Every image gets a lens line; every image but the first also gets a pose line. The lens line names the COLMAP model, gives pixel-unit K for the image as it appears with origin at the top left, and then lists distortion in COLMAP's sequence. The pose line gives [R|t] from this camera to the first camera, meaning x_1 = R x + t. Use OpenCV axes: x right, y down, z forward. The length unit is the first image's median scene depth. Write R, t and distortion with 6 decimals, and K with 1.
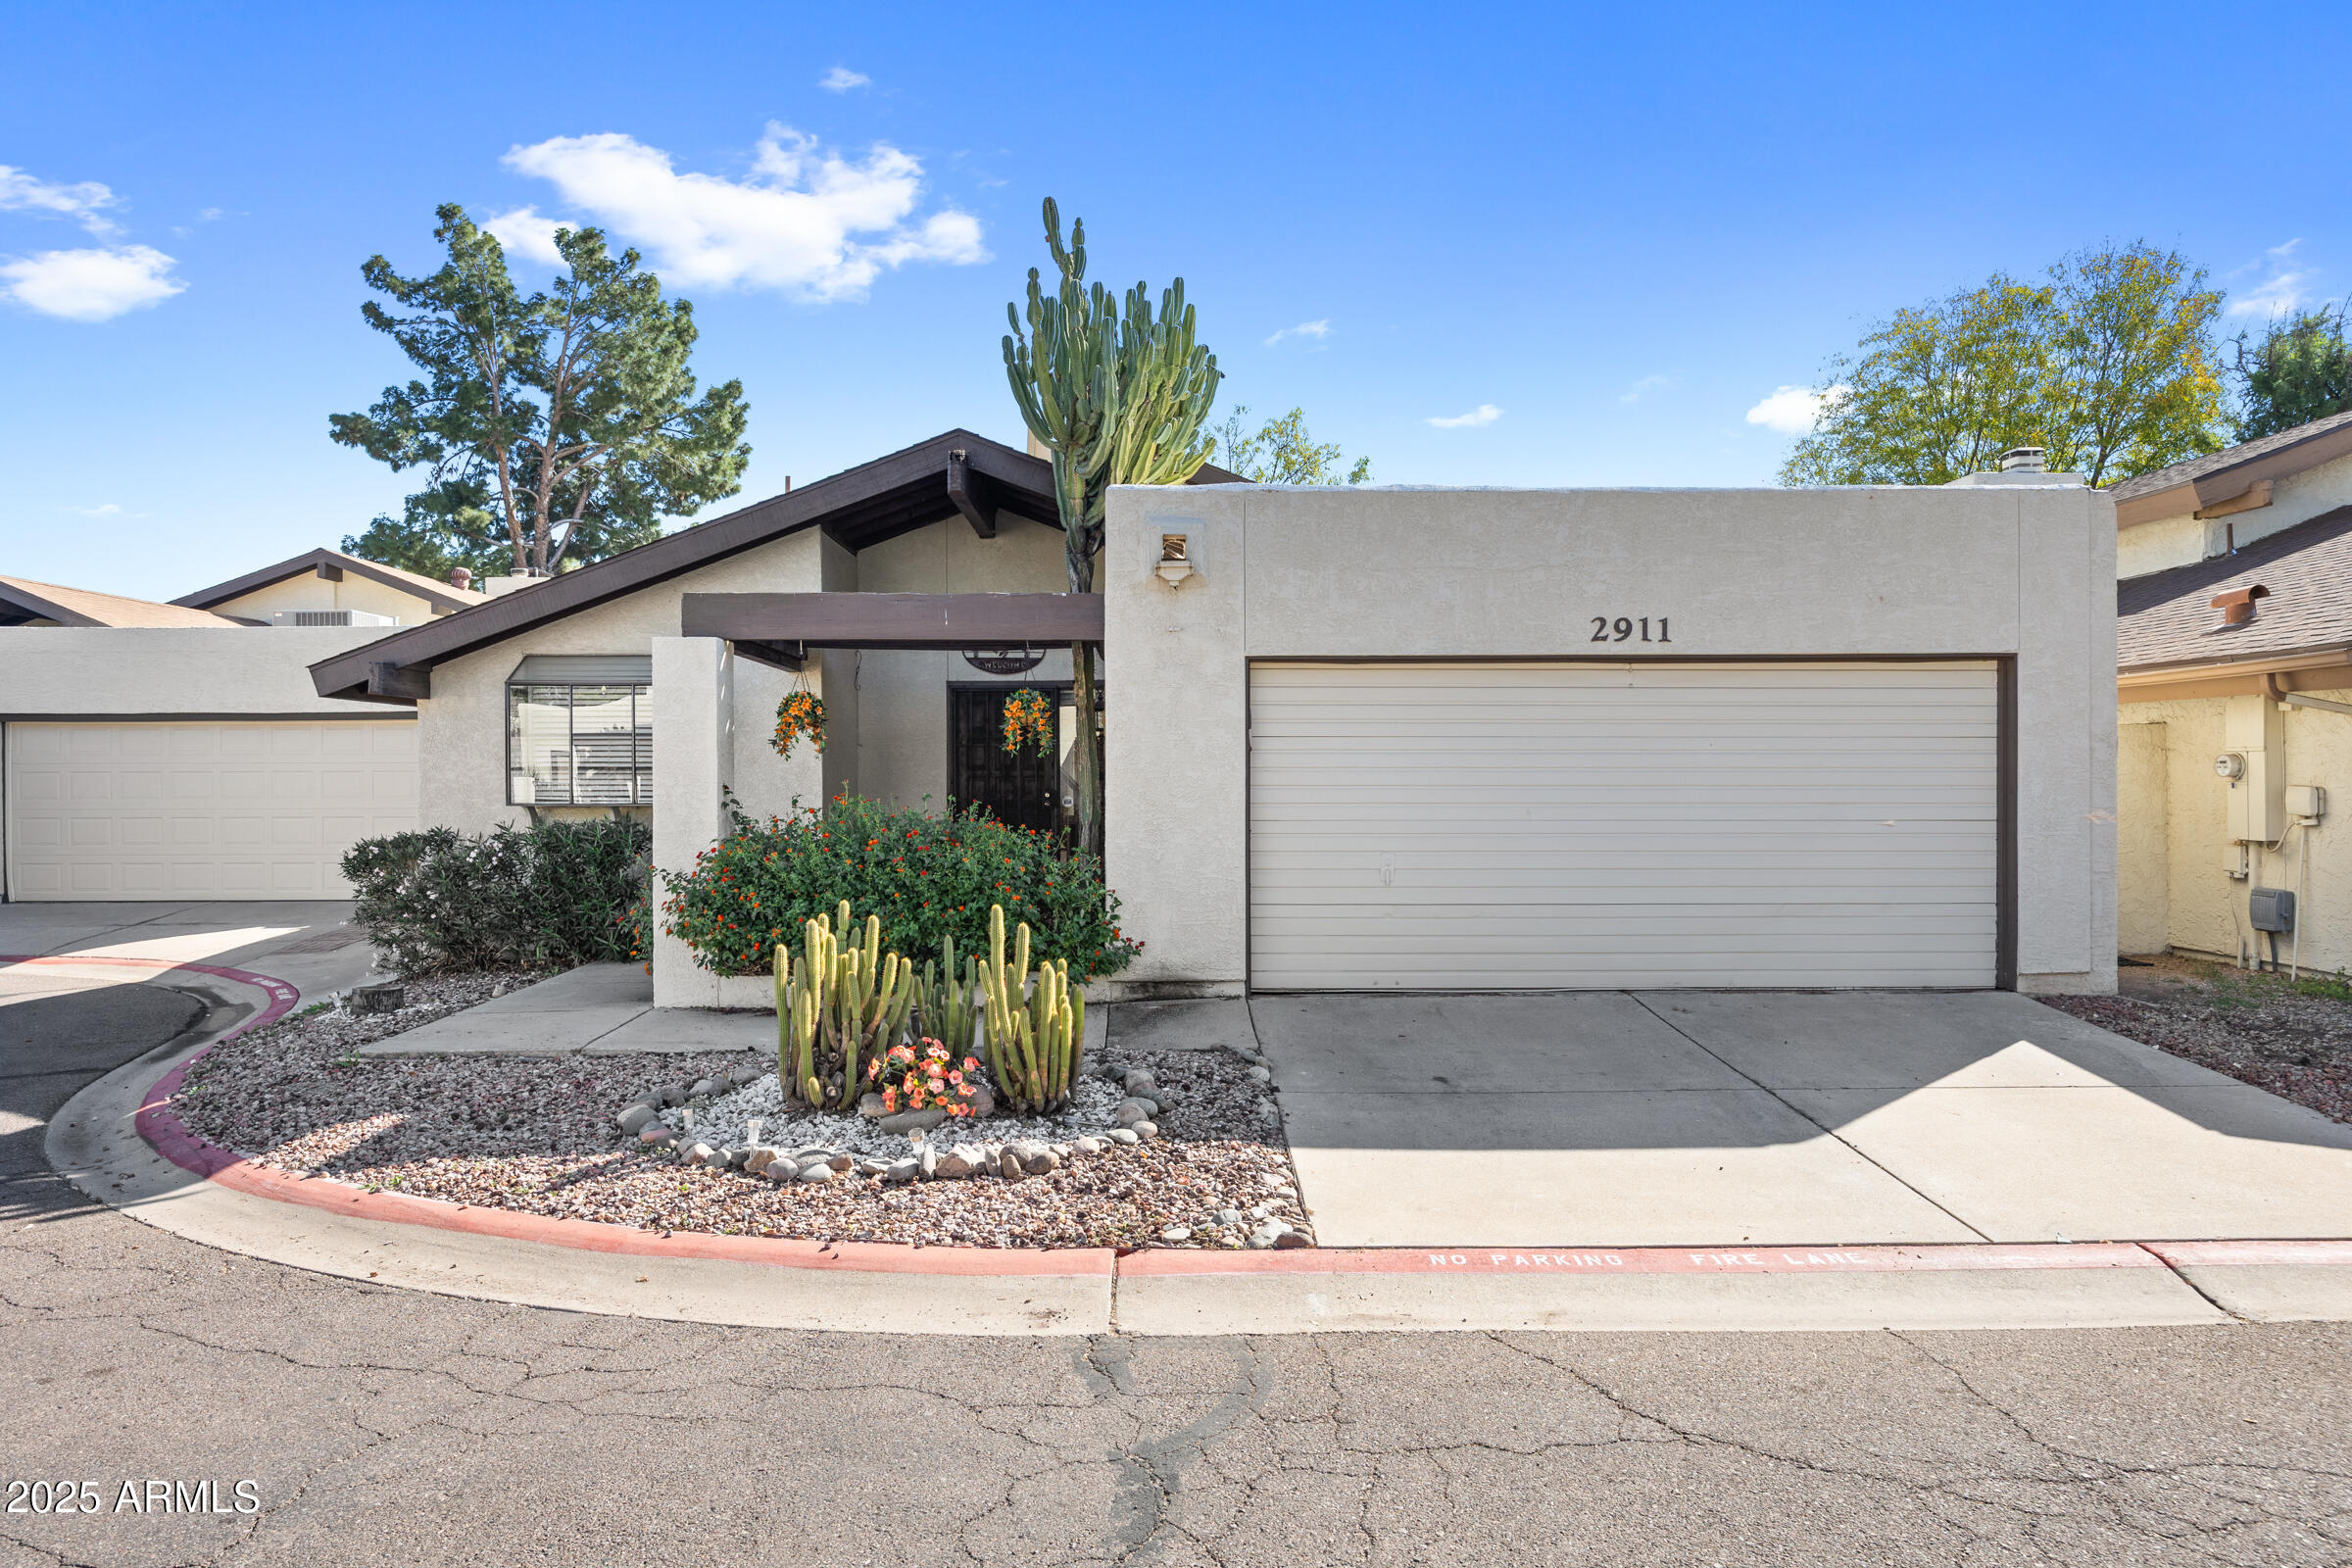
lens RADIAL K [[1574.6, 0, 1176.3], [0, 1574.6, 785.8], [0, 0, 1]] dist [-0.001291, -0.006613]
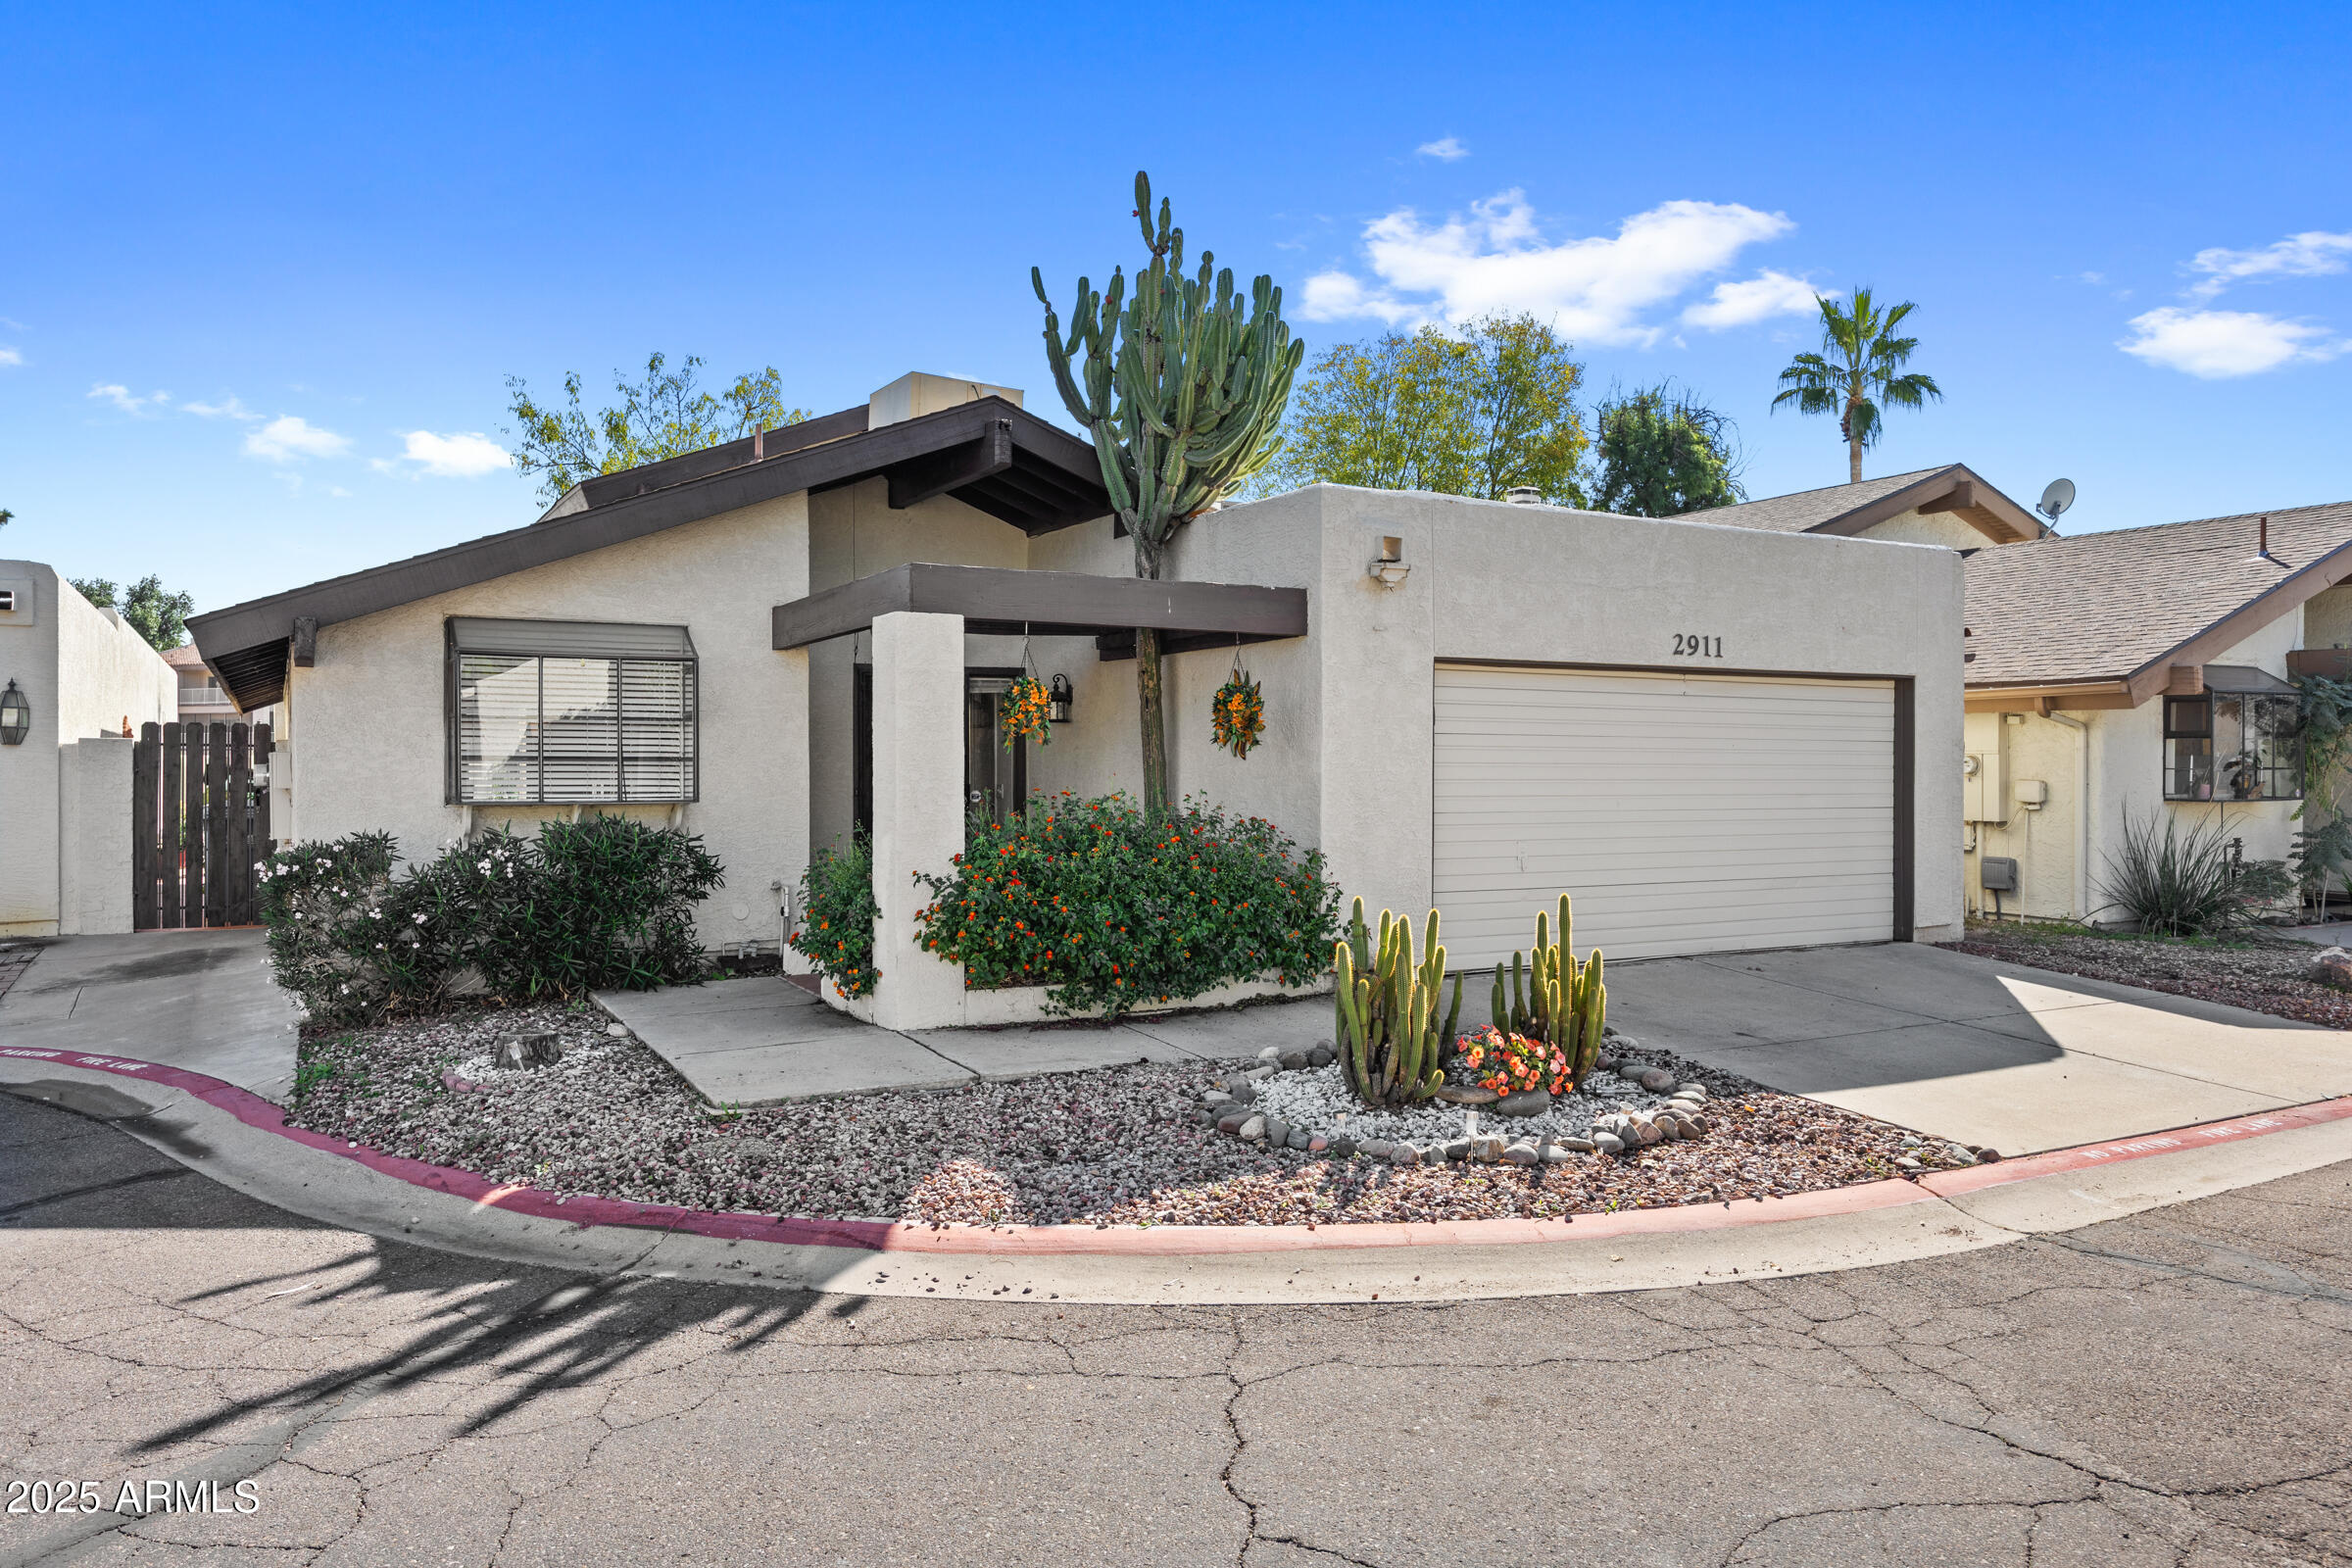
lens RADIAL K [[1680.1, 0, 1177.2], [0, 1680.1, 779.8], [0, 0, 1]] dist [-0.004428, 0.002418]
pose [[0.874381, 0.000226, 0.485239, -0.639343], [-0.000562, 1.000000, 0.000545, -0.000672], [-0.485239, -0.000749, 0.874381, 0.099813]]
